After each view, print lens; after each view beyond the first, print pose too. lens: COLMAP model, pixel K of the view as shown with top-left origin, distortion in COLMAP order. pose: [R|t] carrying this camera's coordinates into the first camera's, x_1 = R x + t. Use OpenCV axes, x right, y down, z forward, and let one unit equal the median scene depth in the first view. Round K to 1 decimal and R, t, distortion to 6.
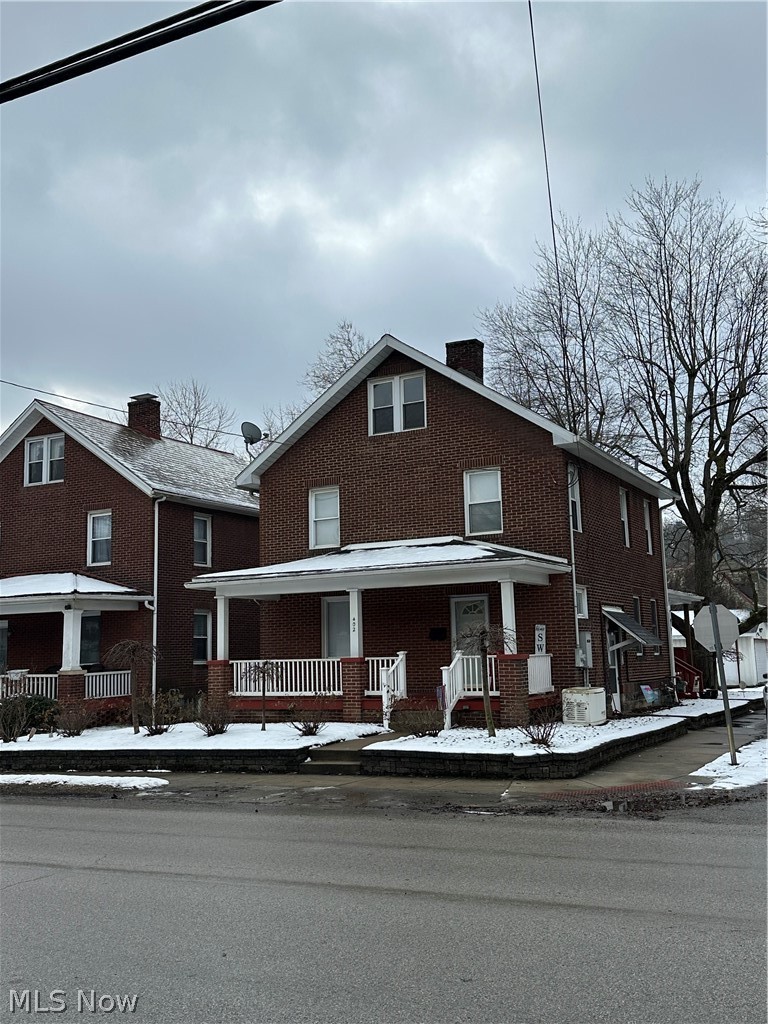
lens RADIAL K [[1019.1, 0, 384.0], [0, 1019.1, 512.0], [0, 0, 1]] dist [0.145844, -0.004619]
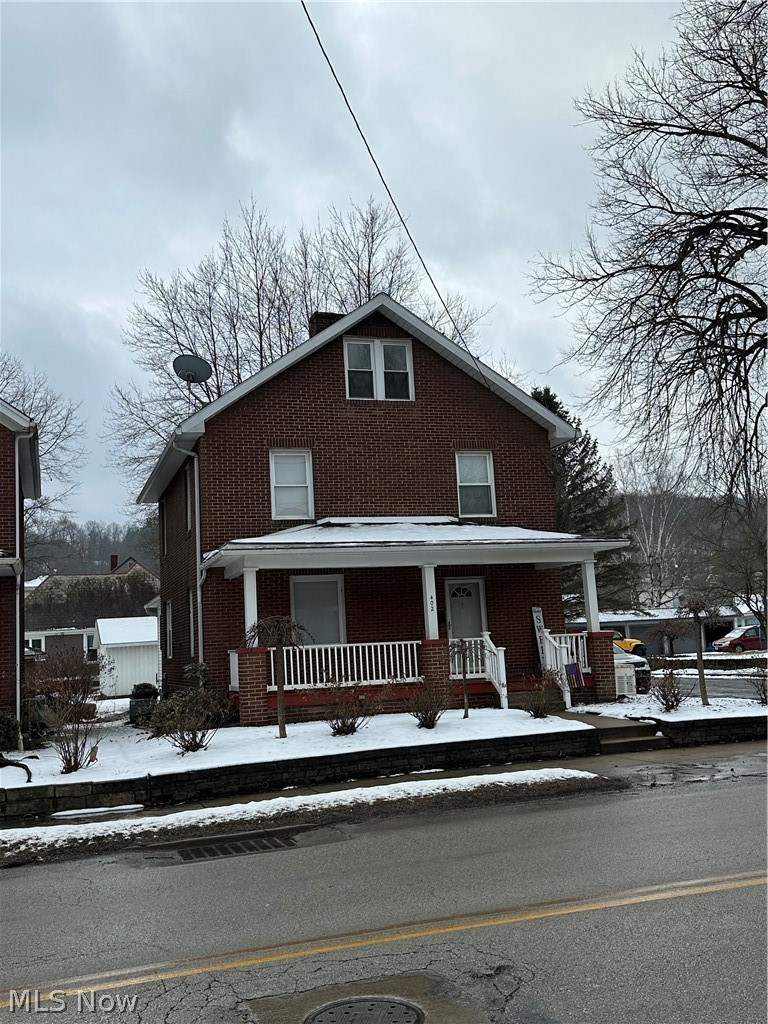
lens RADIAL K [[999.9, 0, 384.0], [0, 999.9, 512.0], [0, 0, 1]] dist [0.056461, 0.000680]
pose [[0.697674, 0.082367, 0.711665, -0.655097], [-0.067963, 0.996498, -0.048706, 0.070486], [-0.713184, -0.014386, 0.700829, 0.379995]]
